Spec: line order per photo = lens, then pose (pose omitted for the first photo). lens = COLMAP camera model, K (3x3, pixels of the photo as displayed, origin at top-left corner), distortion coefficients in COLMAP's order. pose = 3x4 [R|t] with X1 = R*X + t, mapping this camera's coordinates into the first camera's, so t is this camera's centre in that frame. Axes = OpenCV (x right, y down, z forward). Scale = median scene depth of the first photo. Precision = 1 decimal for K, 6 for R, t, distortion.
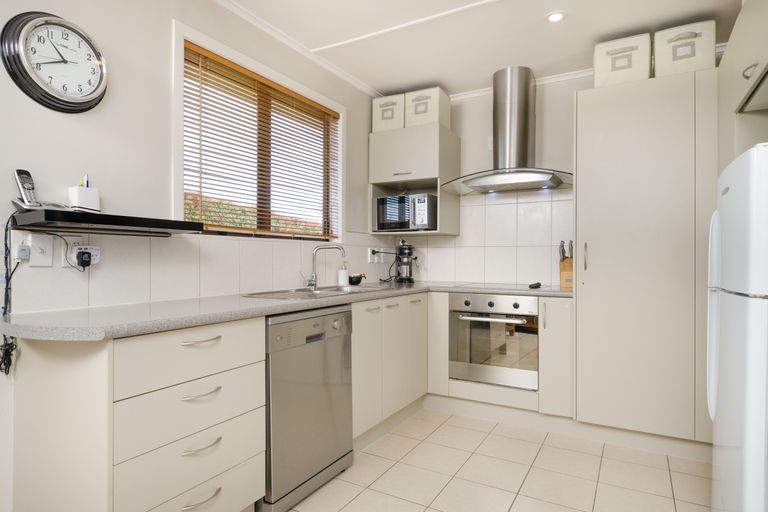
lens RADIAL K [[434.6, 0, 381.3], [0, 434.6, 257.7], [0, 0, 1]] dist [0.002618, -0.009607]
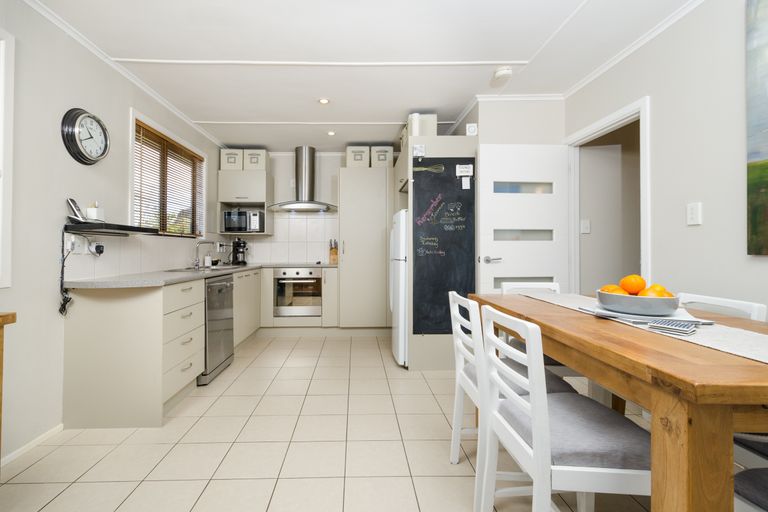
lens RADIAL K [[348.0, 0, 365.3], [0, 348.0, 244.2], [0, 0, 1]] dist [0.031309, -0.000106]
pose [[0.851128, 0.001760, 0.524955, -0.310797], [0.006301, 0.999888, -0.013569, 0.005017], [-0.524920, 0.014857, 0.851022, -0.465157]]
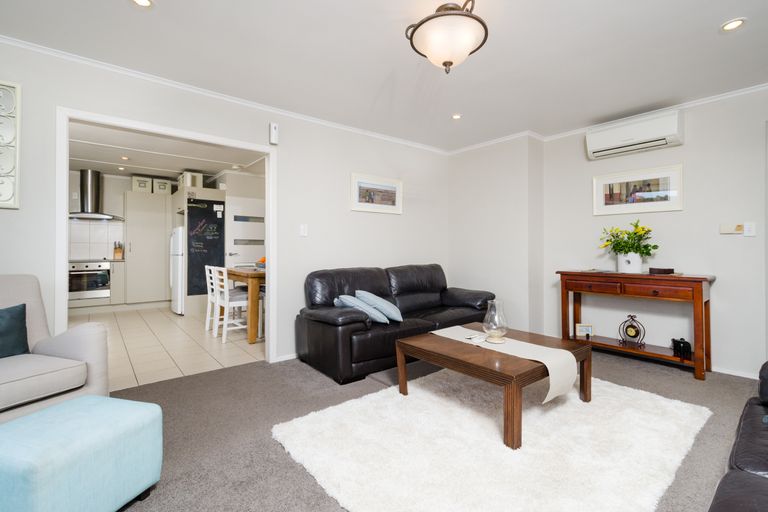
lens RADIAL K [[348.0, 0, 384.0], [0, 348.0, 251.8], [0, 0, 1]] dist [0.031309, -0.000106]
pose [[0.355331, -0.007292, 0.934712, -1.146145], [0.002651, 0.999973, 0.006794, 0.012955], [-0.934737, 0.000064, 0.355341, -1.445465]]
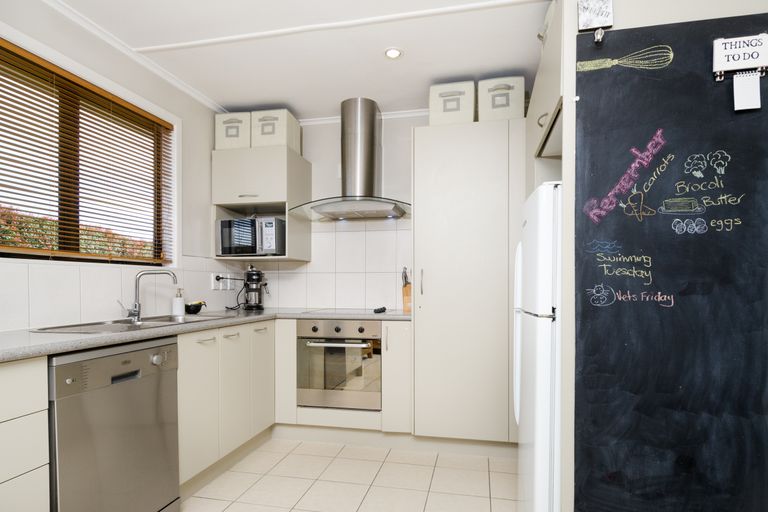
lens RADIAL K [[422.8, 0, 385.5], [0, 422.8, 285.8], [0, 0, 1]] dist [0.000158, -0.002823]
pose [[0.953349, -0.005935, 0.301812, 0.066801], [0.004553, 0.999976, 0.005282, 0.000560], [-0.301836, -0.003661, 0.953353, 0.030428]]
